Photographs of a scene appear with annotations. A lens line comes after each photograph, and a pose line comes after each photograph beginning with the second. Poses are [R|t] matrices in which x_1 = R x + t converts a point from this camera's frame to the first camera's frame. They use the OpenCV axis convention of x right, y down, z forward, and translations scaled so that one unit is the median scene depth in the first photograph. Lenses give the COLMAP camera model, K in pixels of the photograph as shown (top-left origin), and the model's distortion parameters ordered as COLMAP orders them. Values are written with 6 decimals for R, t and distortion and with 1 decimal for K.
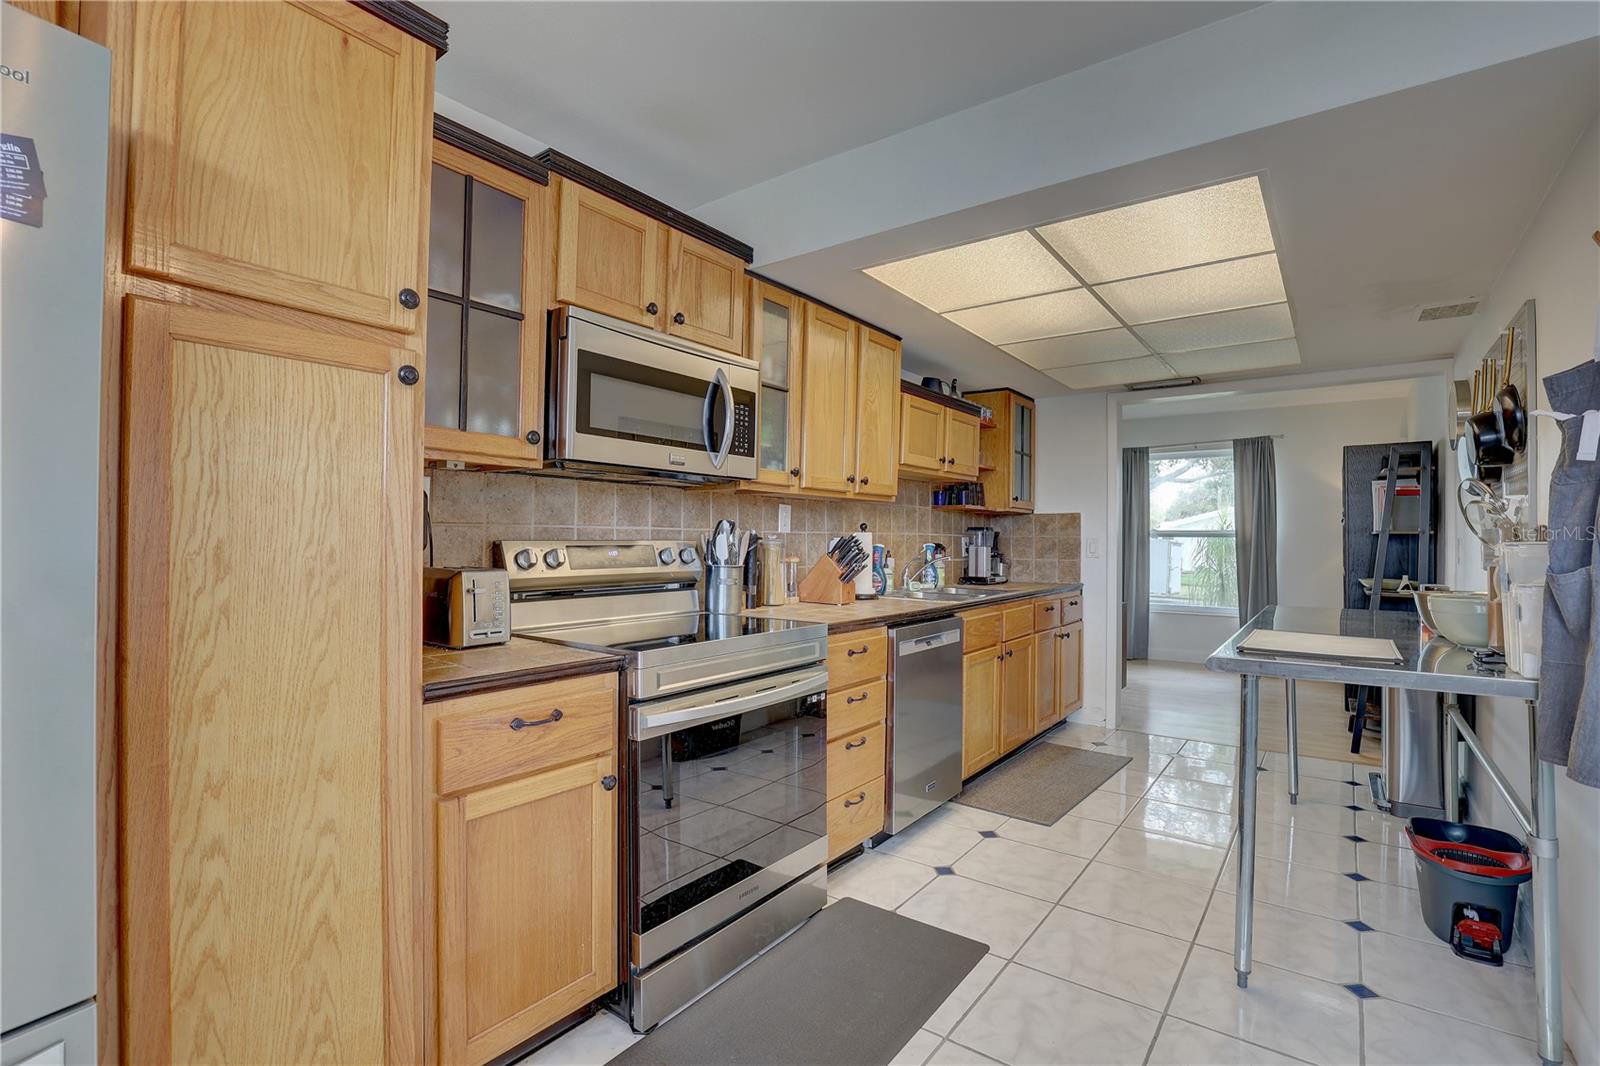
lens RADIAL K [[728.2, 0, 805.0], [0, 728.2, 532.8], [0, 0, 1]] dist [-0.032935, 0.004303]
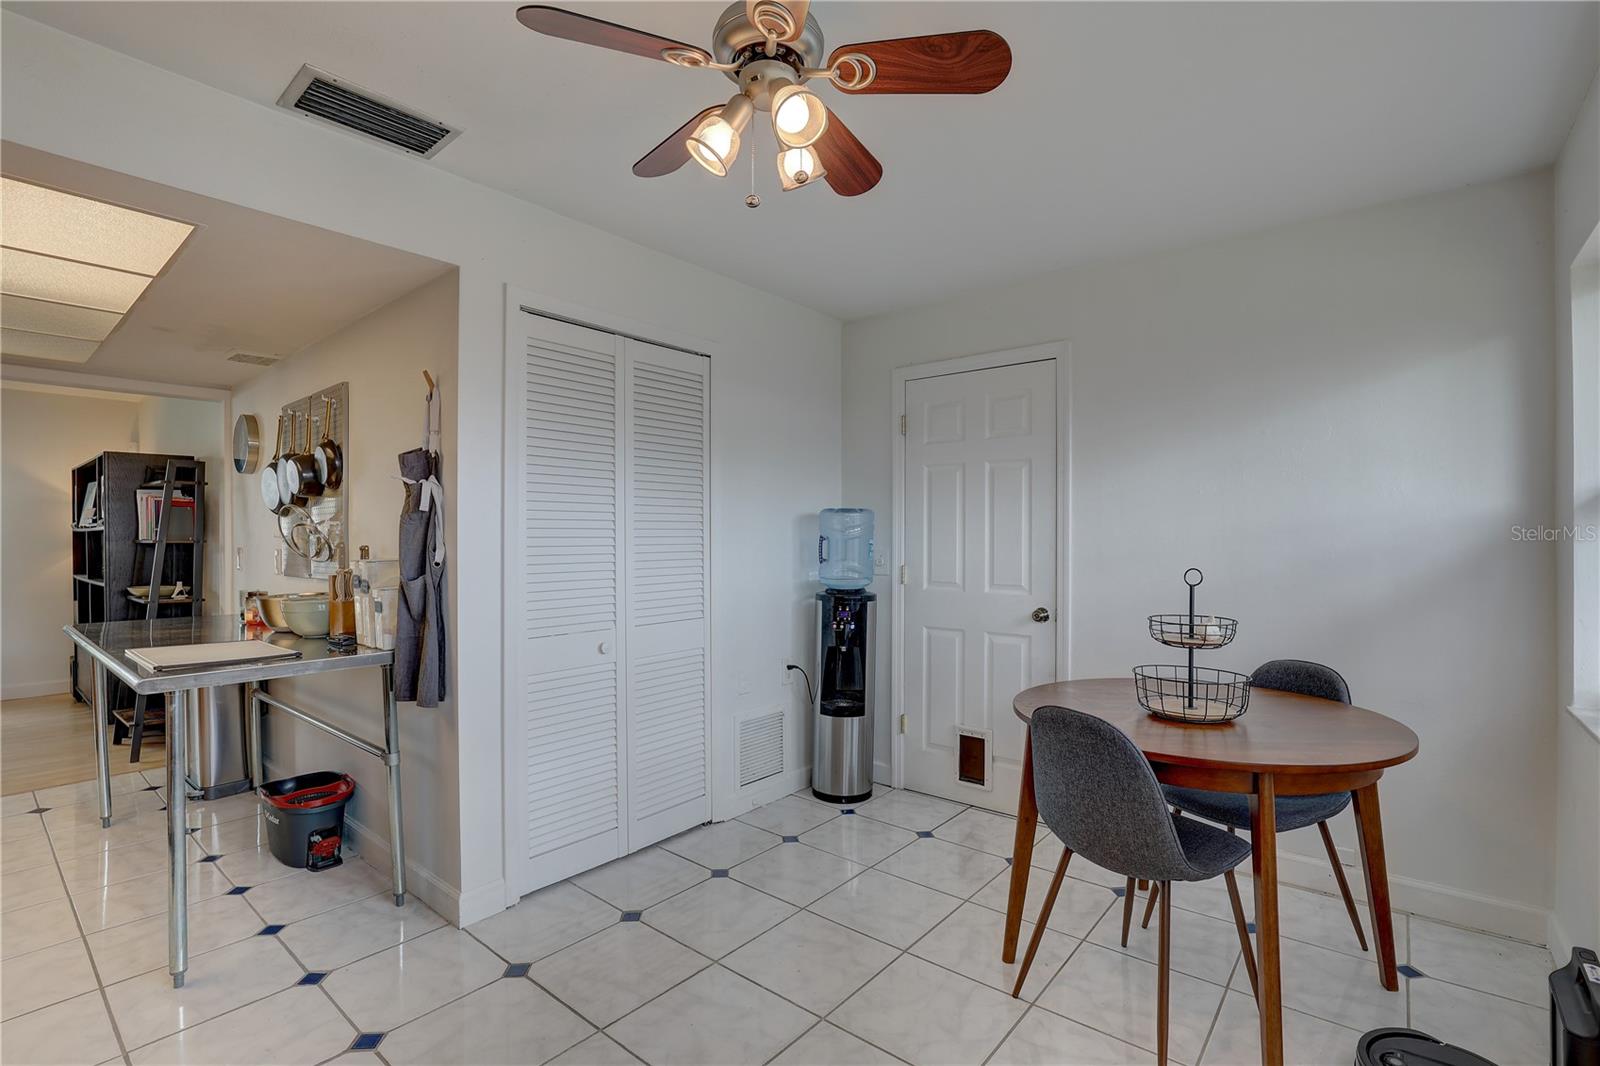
lens RADIAL K [[728.2, 0, 804.0], [0, 728.2, 532.1], [0, 0, 1]] dist [-0.032935, 0.004303]
pose [[0.056255, -0.001633, 0.998415, -0.325245], [-0.002918, 0.999994, 0.001800, -0.036659], [-0.998412, -0.003014, 0.056250, 0.013100]]
